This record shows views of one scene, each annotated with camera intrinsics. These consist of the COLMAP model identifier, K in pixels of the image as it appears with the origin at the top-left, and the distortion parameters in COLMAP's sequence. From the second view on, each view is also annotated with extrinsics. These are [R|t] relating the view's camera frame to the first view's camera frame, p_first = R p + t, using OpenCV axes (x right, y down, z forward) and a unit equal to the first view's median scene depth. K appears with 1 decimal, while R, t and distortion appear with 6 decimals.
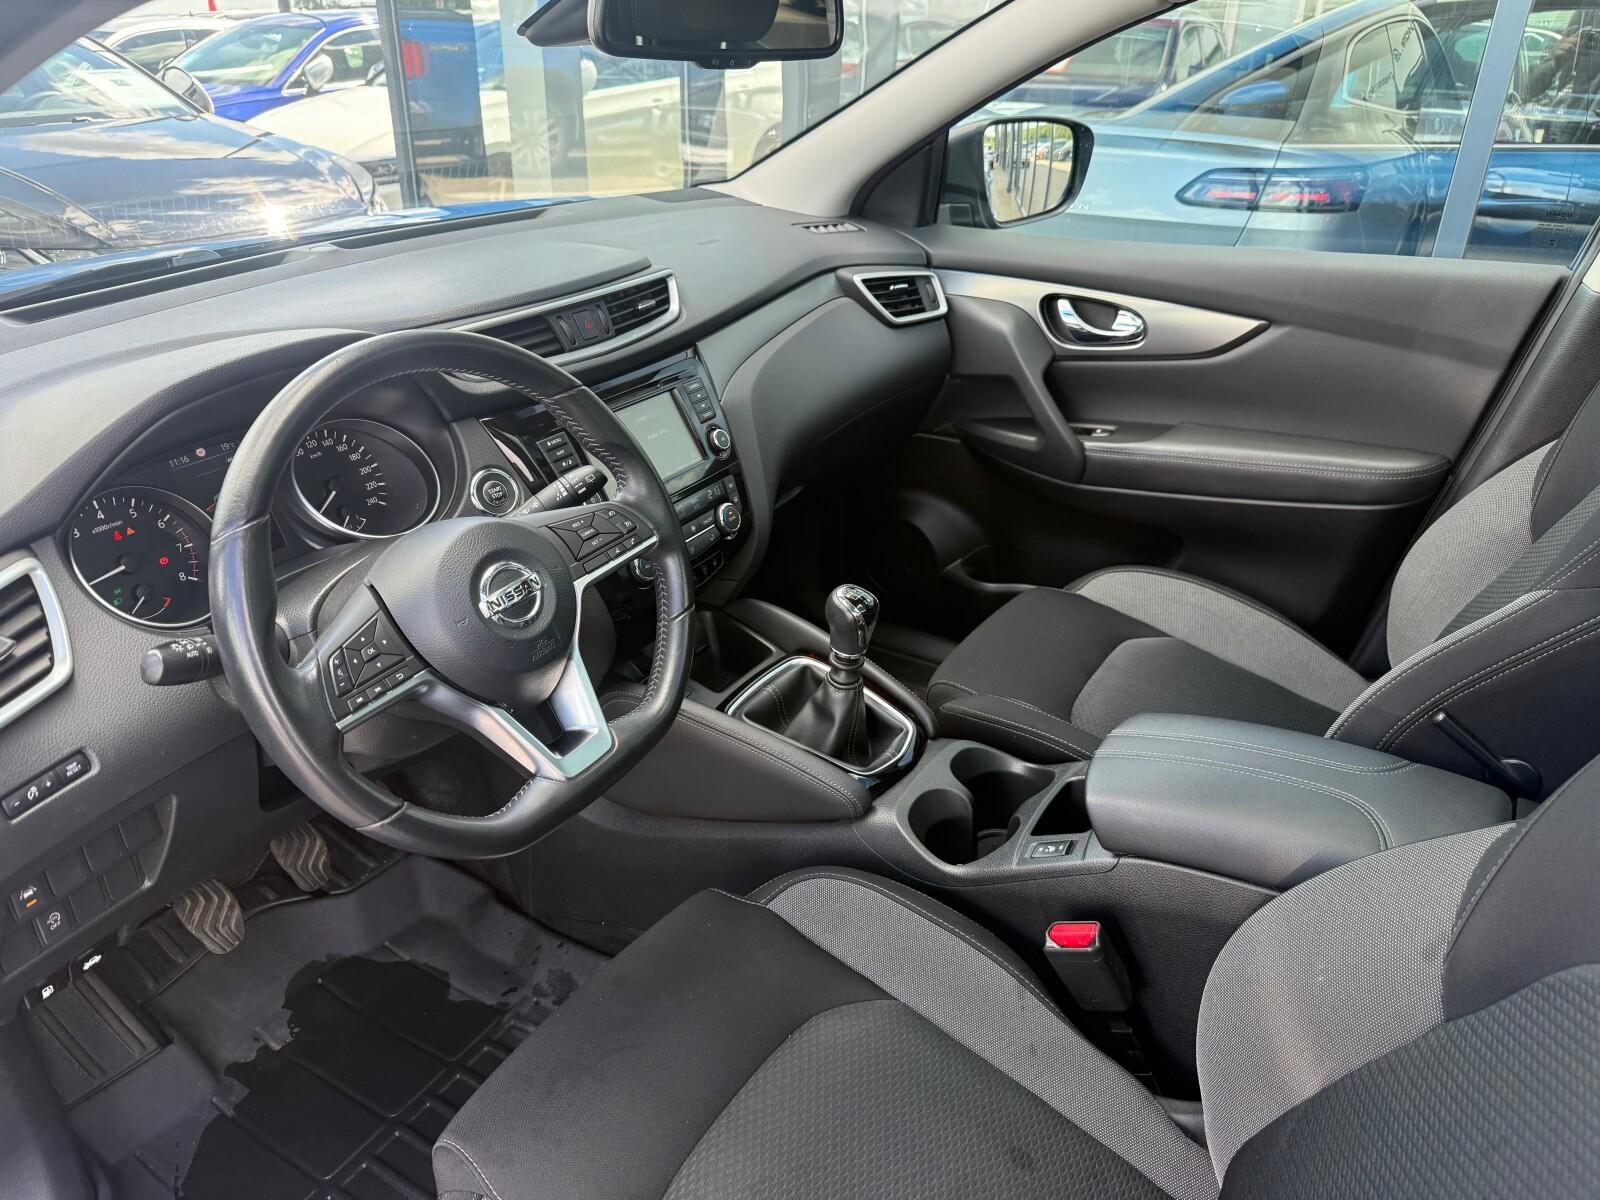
lens RADIAL K [[1134.0, 0, 800.0], [0, 1134.0, 600.0], [0, 0, 1]] dist [0.110750, -0.202257]
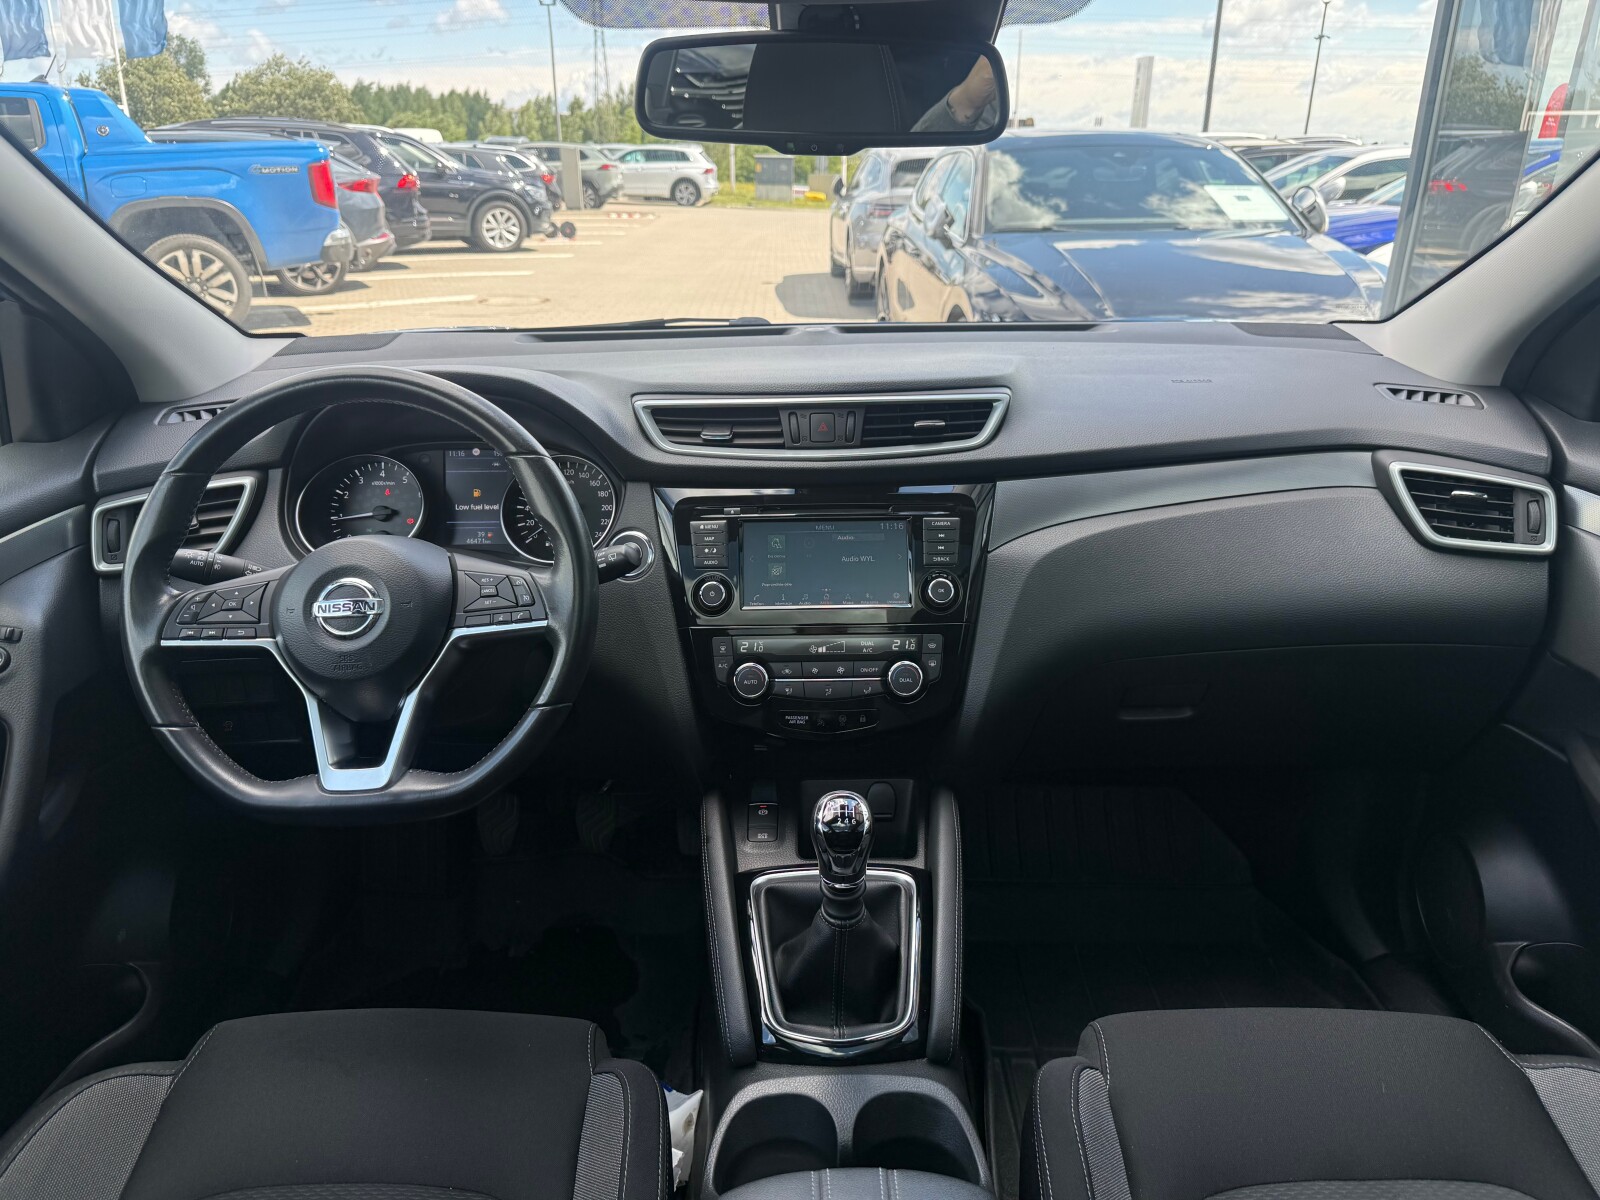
lens RADIAL K [[1135.4, 0, 808.2], [0, 1135.4, 595.7], [0, 0, 1]] dist [0.105494, -0.148163]
pose [[0.547375, 0.297055, -0.782393, 0.536237], [-0.374947, 0.922854, 0.088065, -0.175898], [0.748195, 0.245151, 0.616527, 0.412591]]
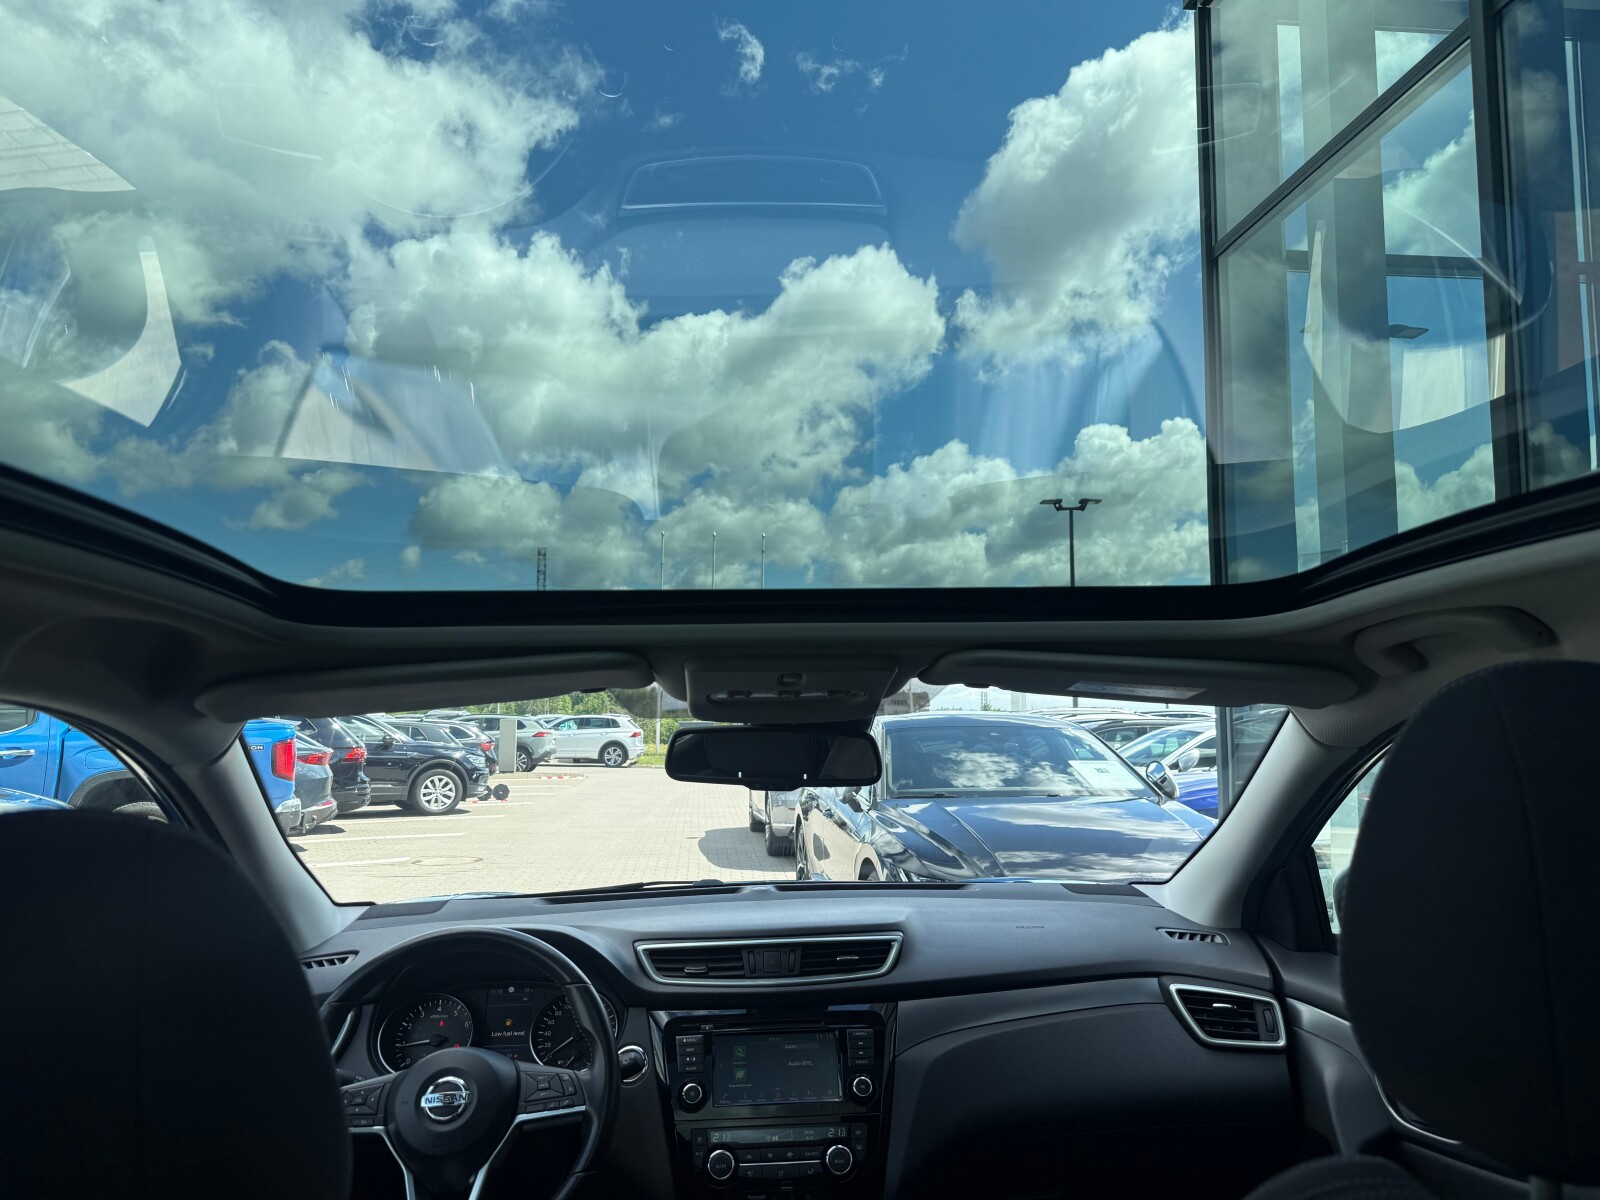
lens RADIAL K [[1134.0, 0, 800.0], [0, 1134.0, 600.0], [0, 0, 1]] dist [0.110750, -0.202257]
pose [[0.601259, -0.087057, -0.794298, 0.847082], [-0.354305, 0.861940, -0.362668, -0.122579], [0.716209, 0.499481, 0.487404, 0.156860]]
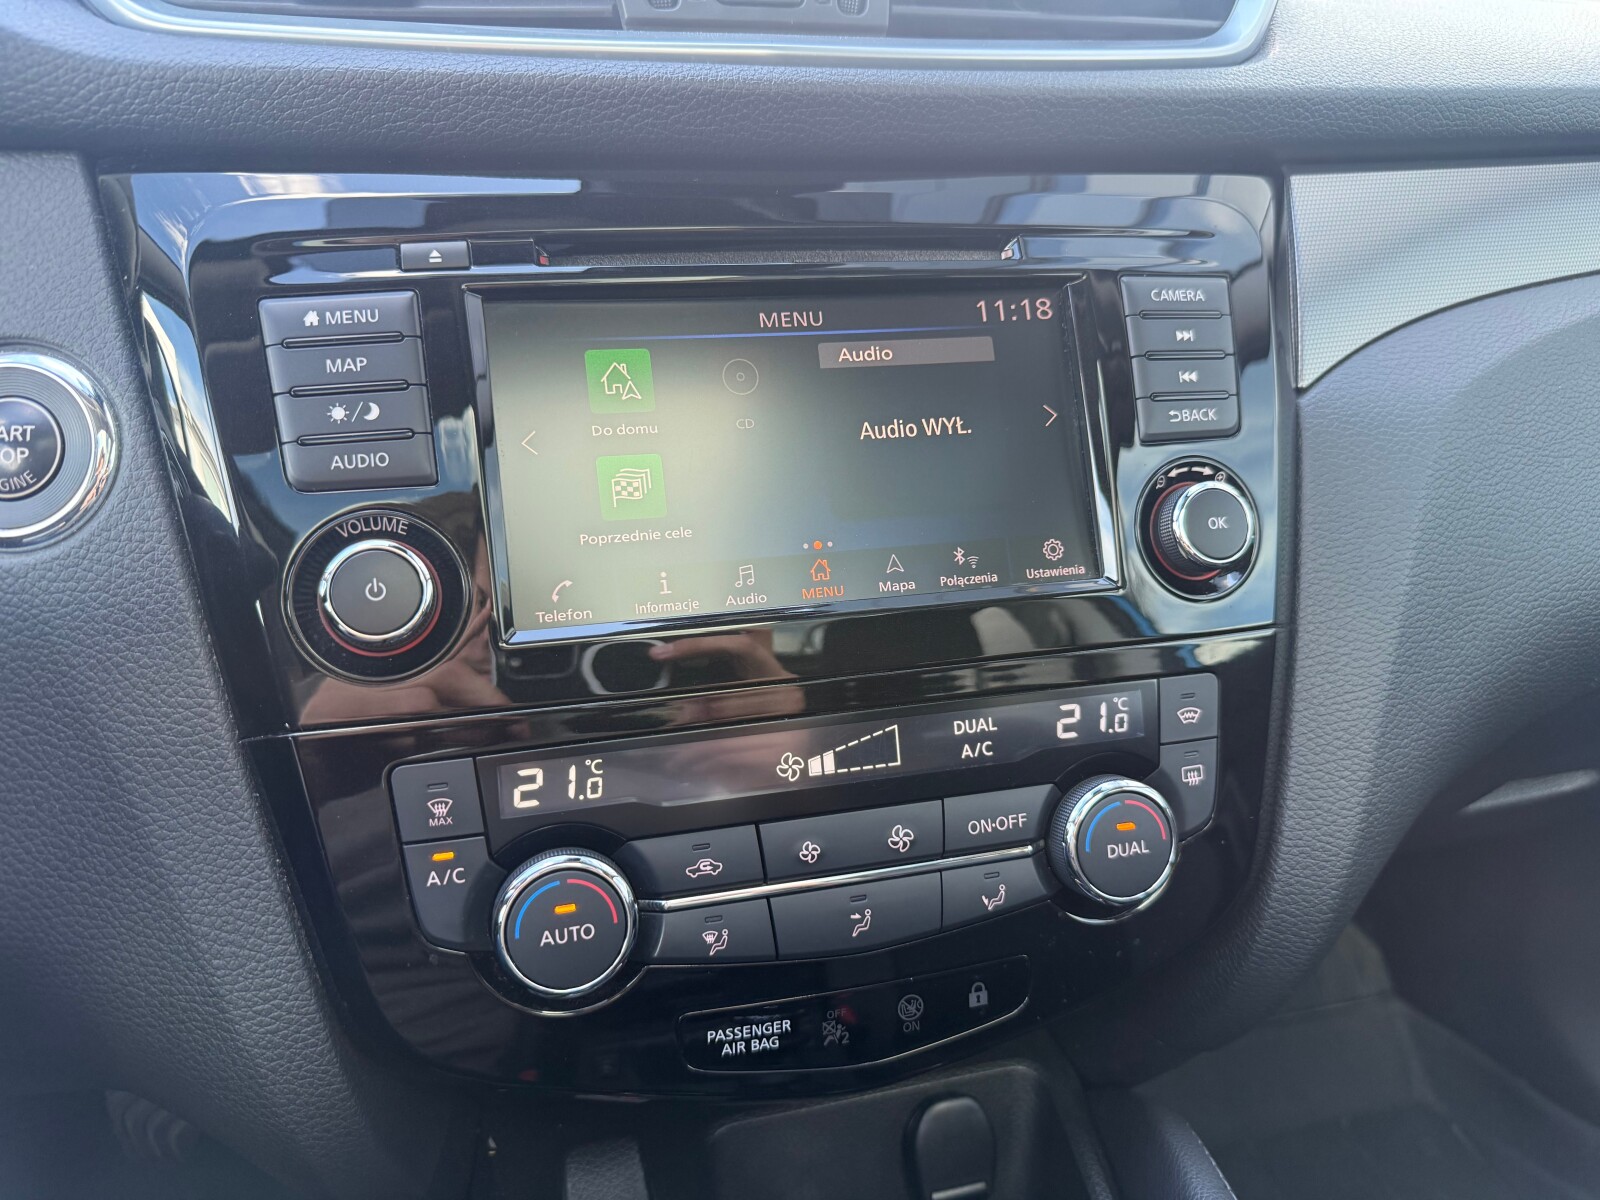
lens RADIAL K [[1134.0, 0, 800.0], [0, 1134.0, 600.0], [0, 0, 1]] dist [0.110750, -0.202257]
pose [[0.730410, 0.293203, -0.616874, 0.021811], [-0.328492, 0.942656, 0.059098, -0.112088], [0.598828, 0.159472, 0.784840, 0.762101]]
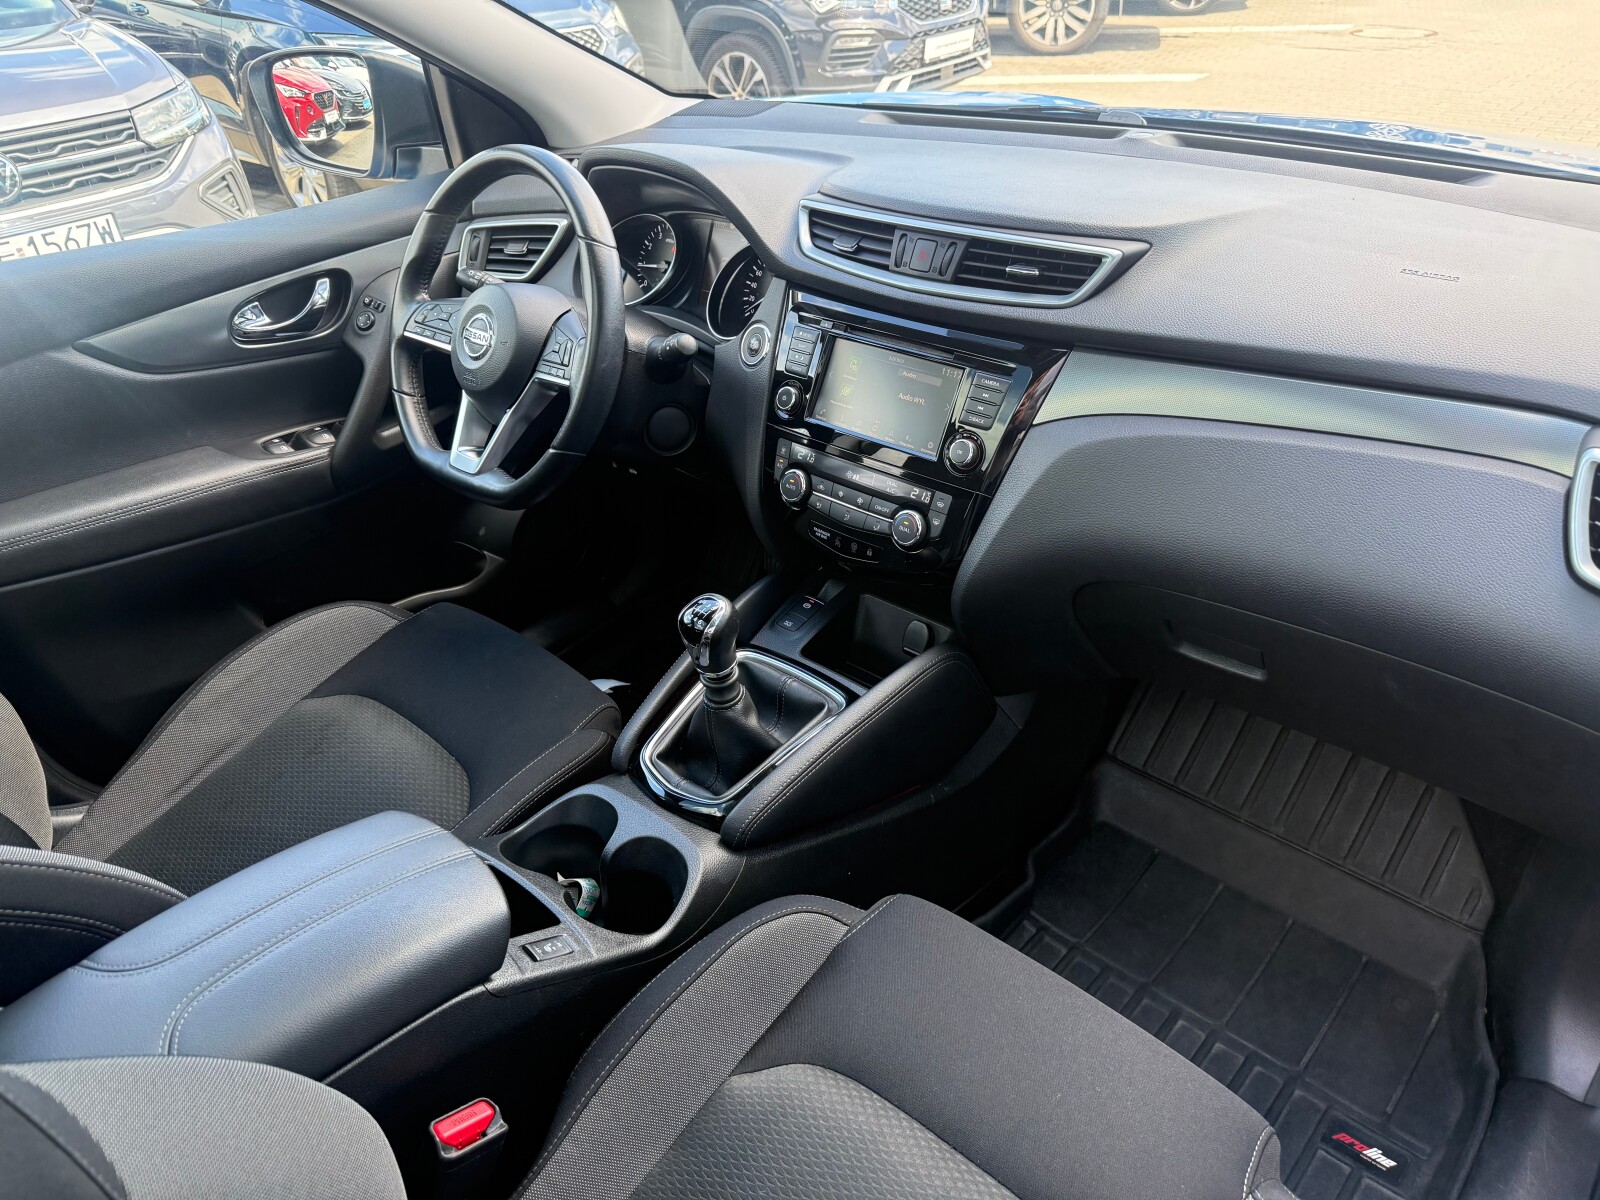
lens RADIAL K [[1135.4, 0, 808.2], [0, 1135.4, 595.7], [0, 0, 1]] dist [0.105494, -0.148163]
pose [[-0.164927, 0.533434, -0.829607, 0.673715], [-0.411022, 0.727437, 0.549451, -0.467610], [0.896582, 0.431606, 0.099279, 0.870607]]
